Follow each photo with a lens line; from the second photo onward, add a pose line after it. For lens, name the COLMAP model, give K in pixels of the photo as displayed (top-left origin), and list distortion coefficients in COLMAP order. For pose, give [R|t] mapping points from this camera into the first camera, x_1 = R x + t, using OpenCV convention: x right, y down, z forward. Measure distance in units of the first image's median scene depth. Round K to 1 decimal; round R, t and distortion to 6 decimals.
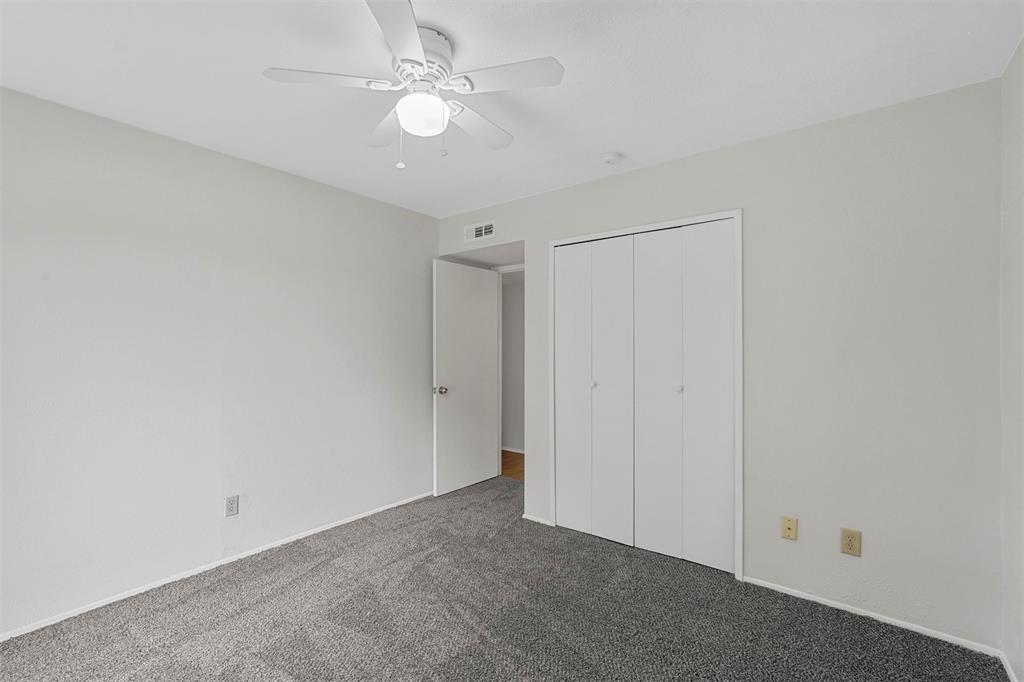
lens RADIAL K [[455.5, 0, 513.0], [0, 455.5, 344.3], [0, 0, 1]] dist [-0.027380, 0.012775]
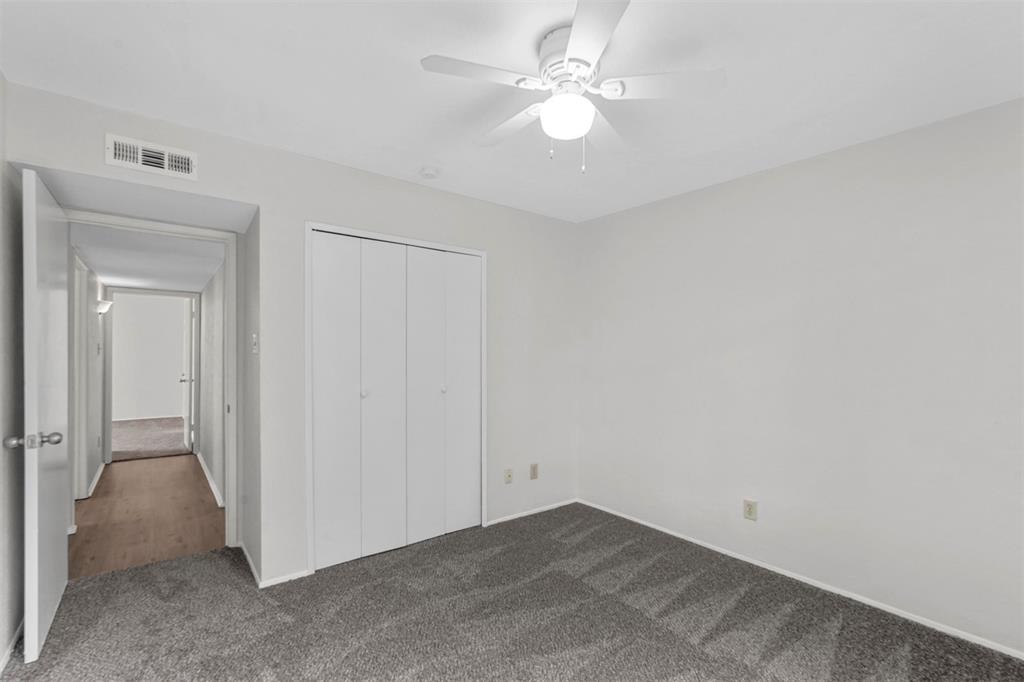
lens RADIAL K [[455.5, 0, 513.0], [0, 455.5, 344.3], [0, 0, 1]] dist [-0.027380, 0.012775]
pose [[0.231253, 0.023084, 0.972620, -0.684786], [-0.011068, 0.999716, -0.021096, 0.004960], [-0.972831, -0.005886, 0.231443, 0.516294]]
